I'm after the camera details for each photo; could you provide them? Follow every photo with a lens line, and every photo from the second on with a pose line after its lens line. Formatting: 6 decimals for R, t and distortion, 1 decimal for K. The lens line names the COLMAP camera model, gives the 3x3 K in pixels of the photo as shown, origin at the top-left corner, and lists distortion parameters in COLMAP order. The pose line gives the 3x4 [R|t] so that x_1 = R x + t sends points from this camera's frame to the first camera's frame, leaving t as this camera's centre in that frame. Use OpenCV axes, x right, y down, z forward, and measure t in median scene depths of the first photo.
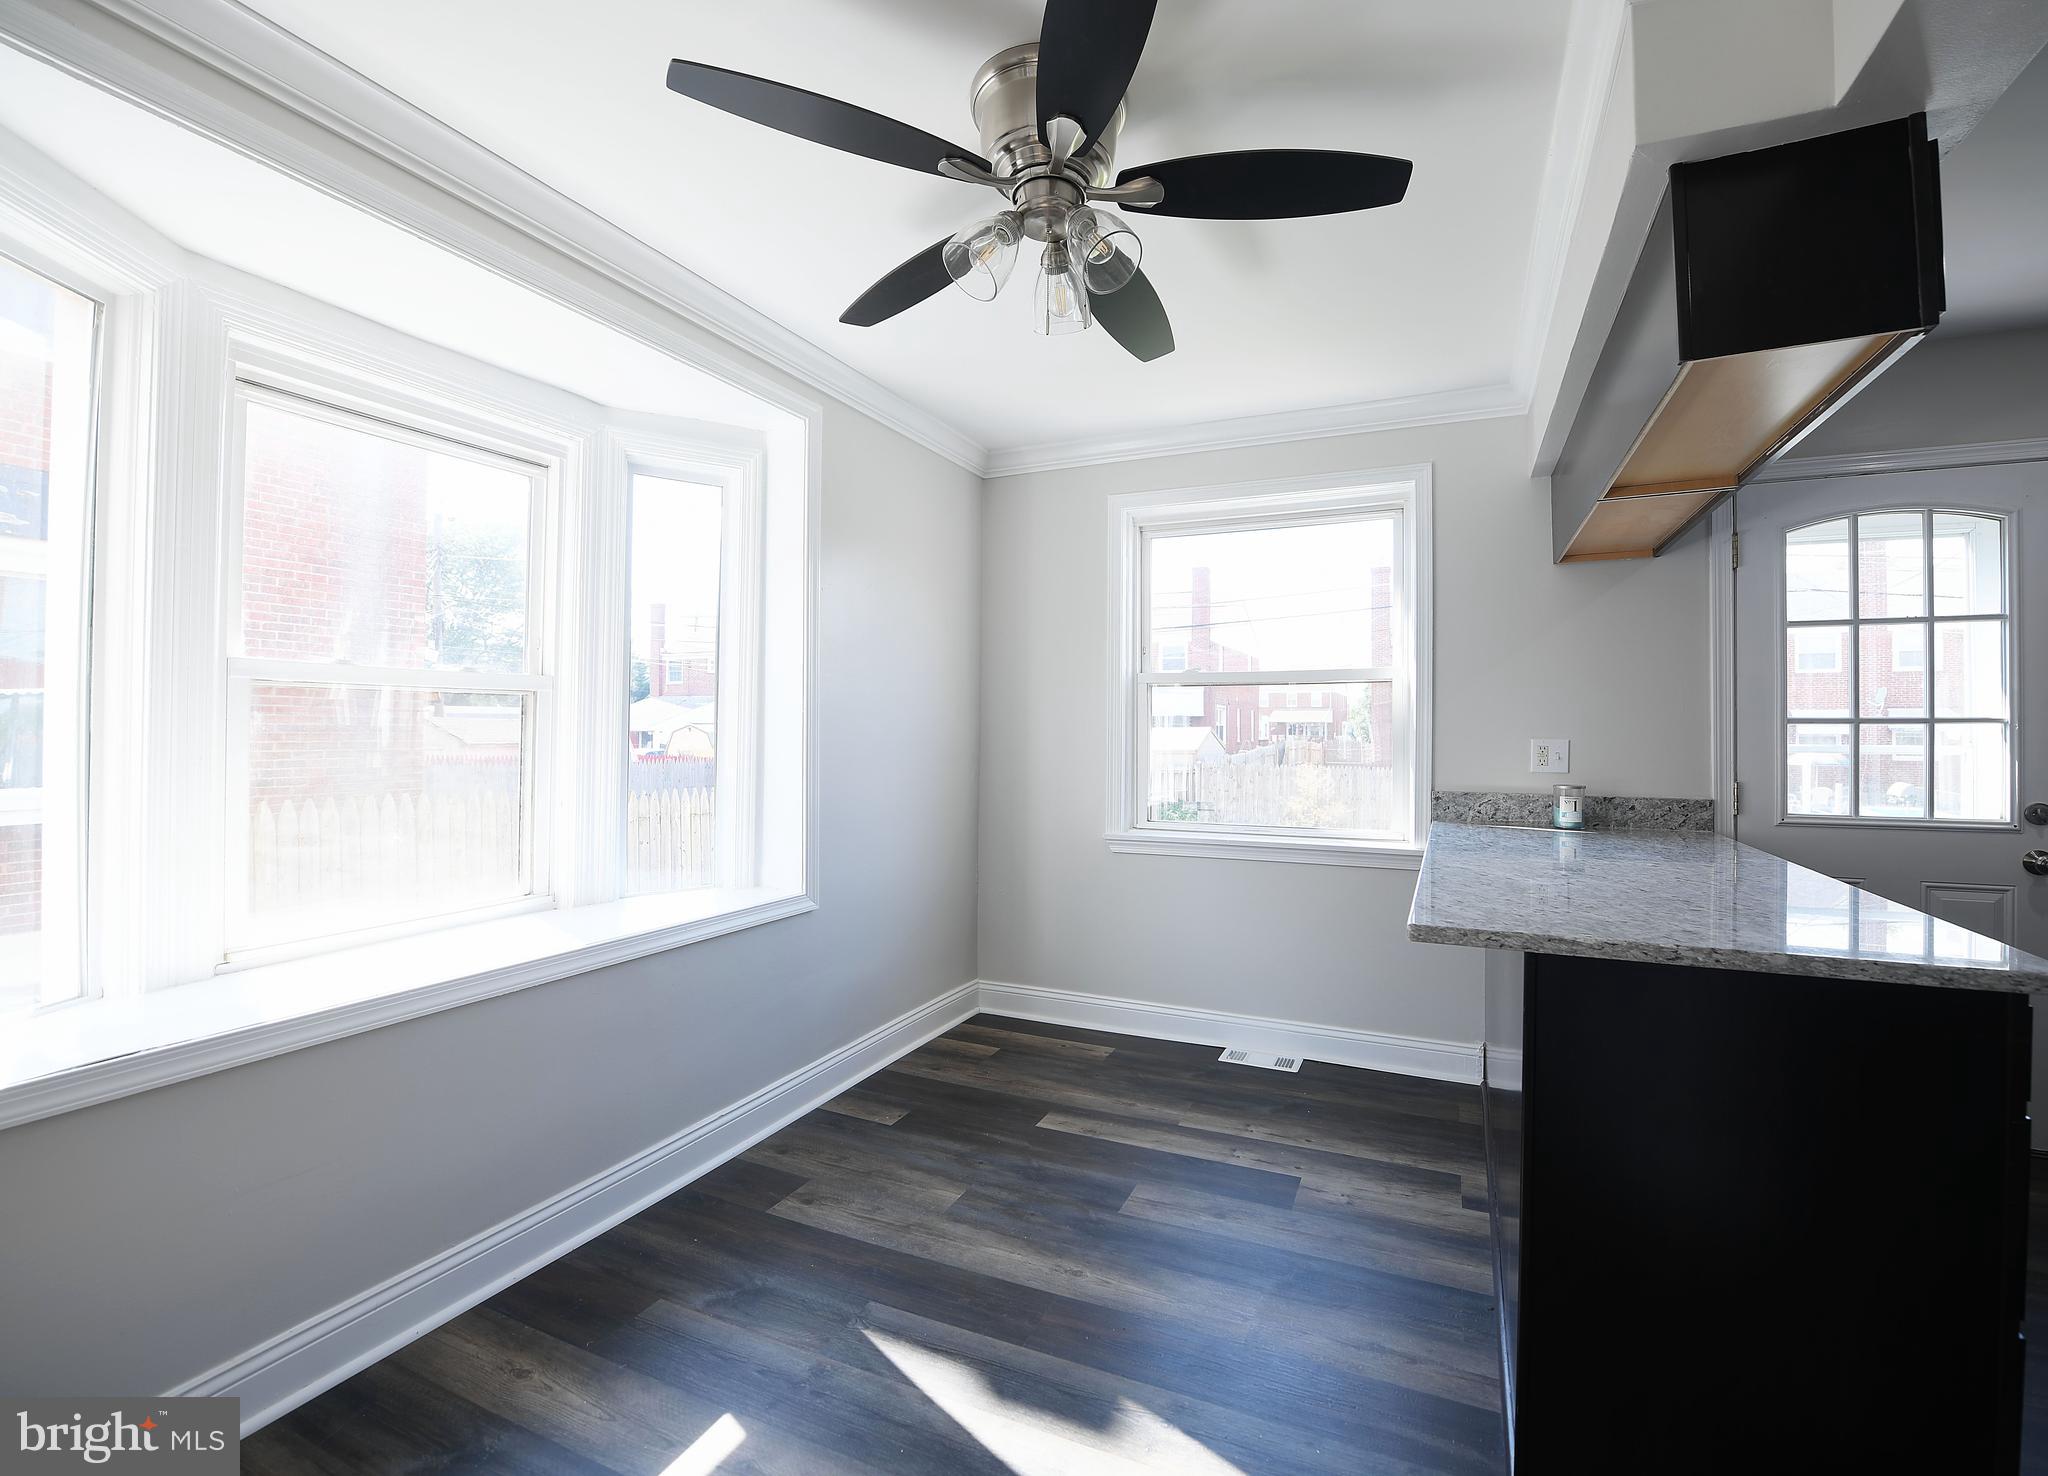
lens RADIAL K [[878.3, 0, 1087.5], [0, 878.3, 728.0], [0, 0, 1]] dist [-0.021138, -0.000714]
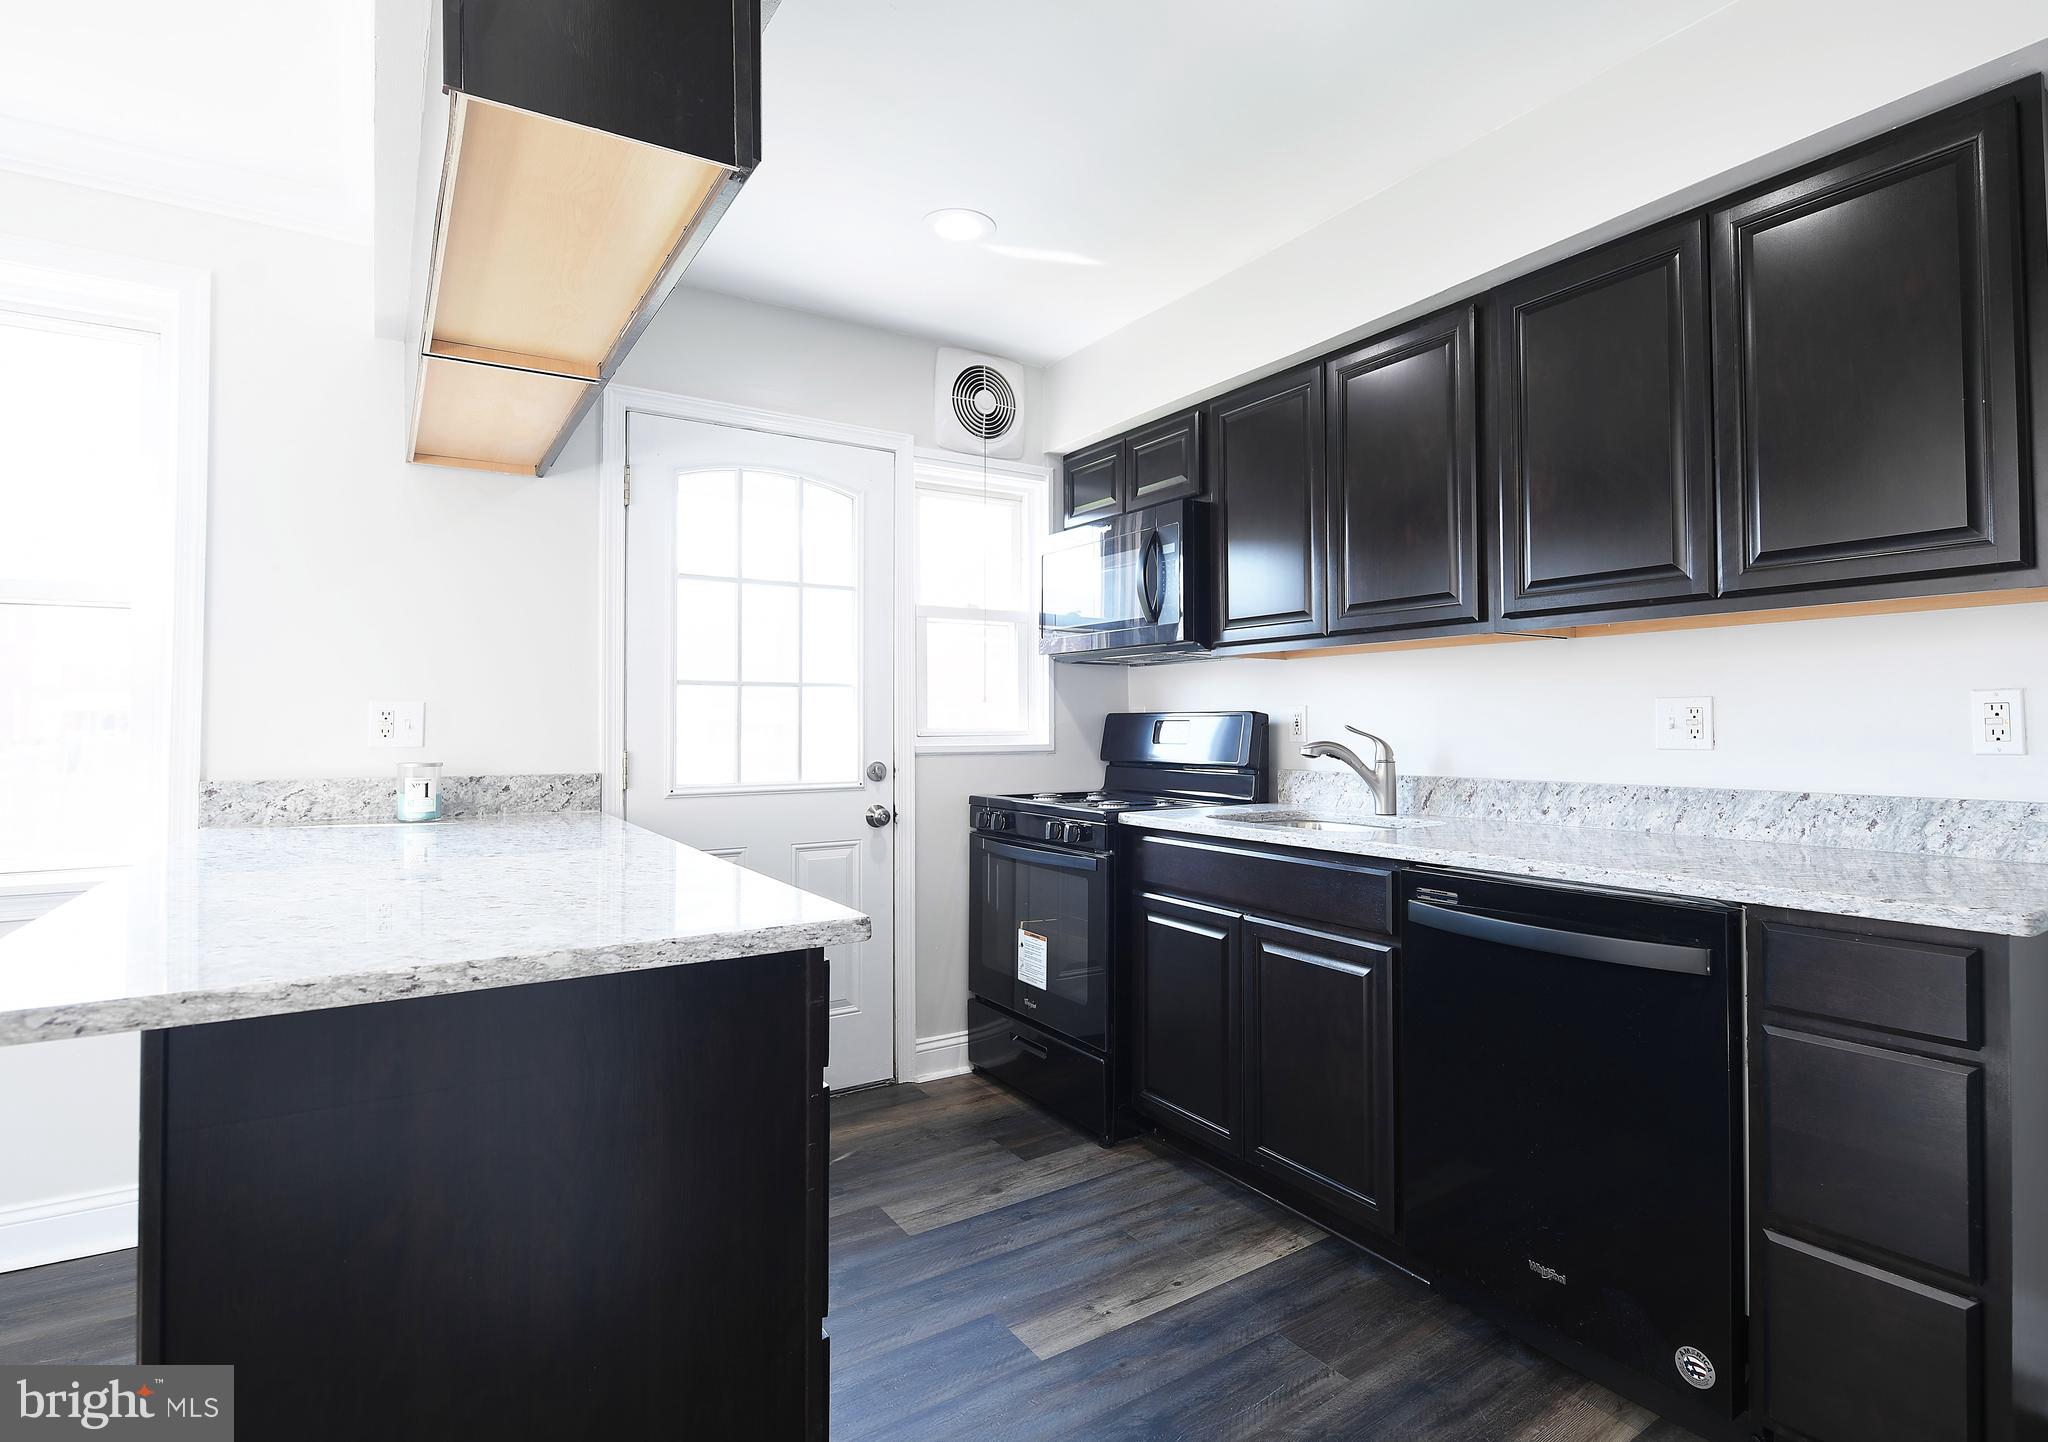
lens RADIAL K [[1005.4, 0, 1063.5], [0, 1005.4, 709.8], [0, 0, 1]] dist [-0.023504, 0.000276]
pose [[0.544433, 0.007814, 0.838768, 0.149548], [0.000810, 0.999951, -0.009841, 0.031239], [-0.838804, 0.006037, 0.544400, 0.090377]]
